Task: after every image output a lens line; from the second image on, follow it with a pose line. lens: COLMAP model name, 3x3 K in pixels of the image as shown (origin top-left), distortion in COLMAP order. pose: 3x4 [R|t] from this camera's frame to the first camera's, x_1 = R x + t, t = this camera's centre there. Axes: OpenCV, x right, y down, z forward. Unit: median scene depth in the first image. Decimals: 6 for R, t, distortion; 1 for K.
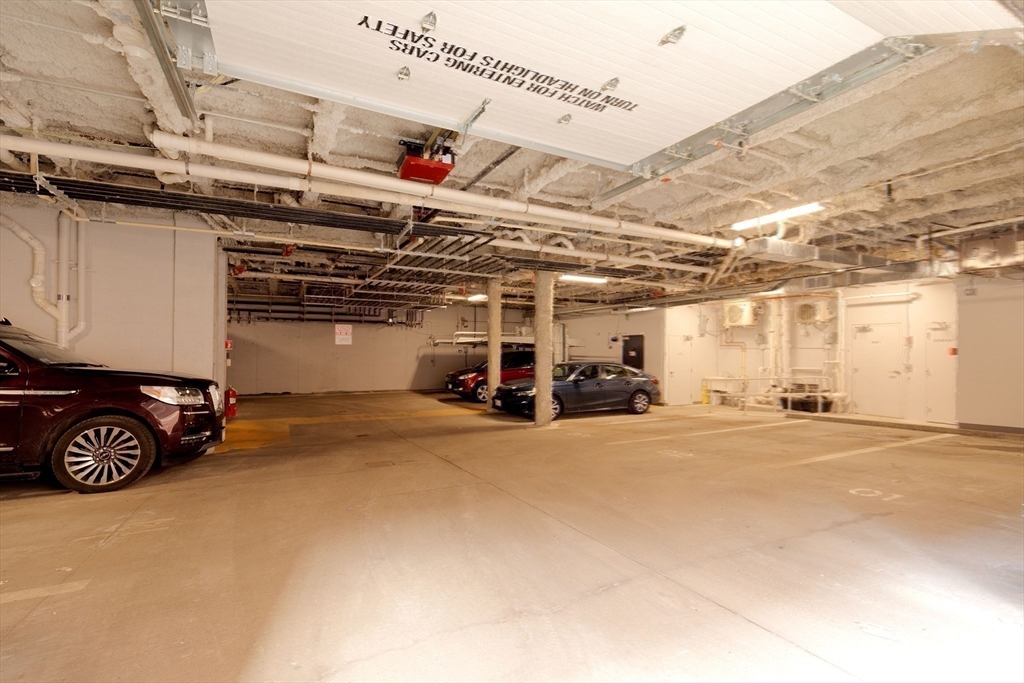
lens RADIAL K [[456.3, 0, 510.8], [0, 456.3, 343.8], [0, 0, 1]] dist [-0.000033, -0.001246]
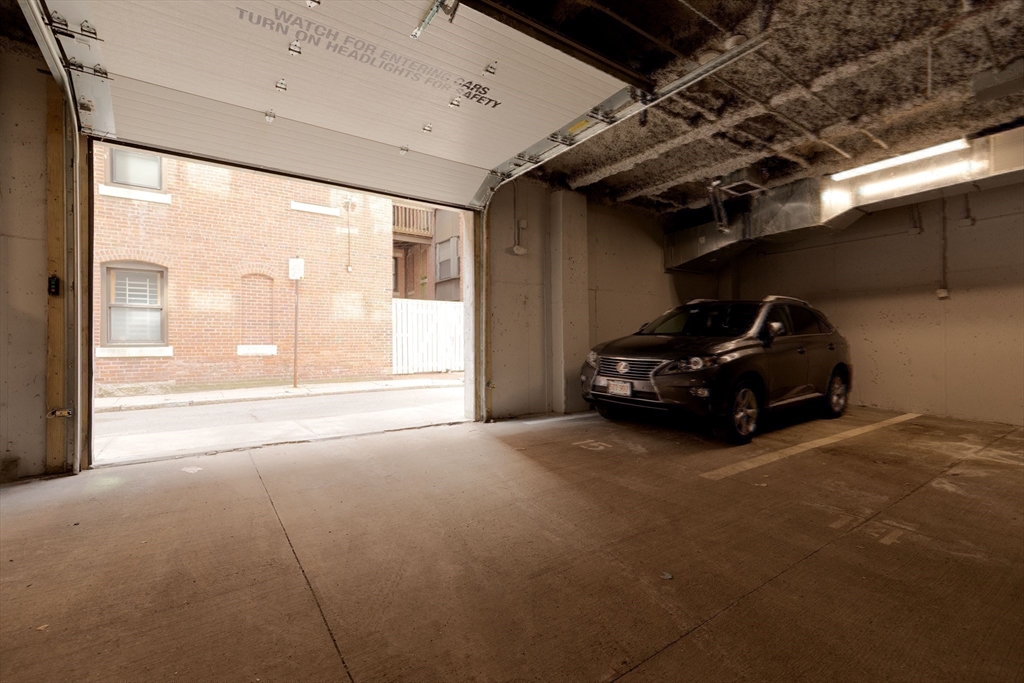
lens RADIAL K [[456.3, 0, 510.8], [0, 456.3, 343.8], [0, 0, 1]] dist [-0.000033, -0.001246]
pose [[-0.989294, 0.001621, -0.145928, -0.097642], [0.004544, 0.999796, -0.019697, 0.106484], [0.145866, -0.020149, -0.989099, 1.766141]]
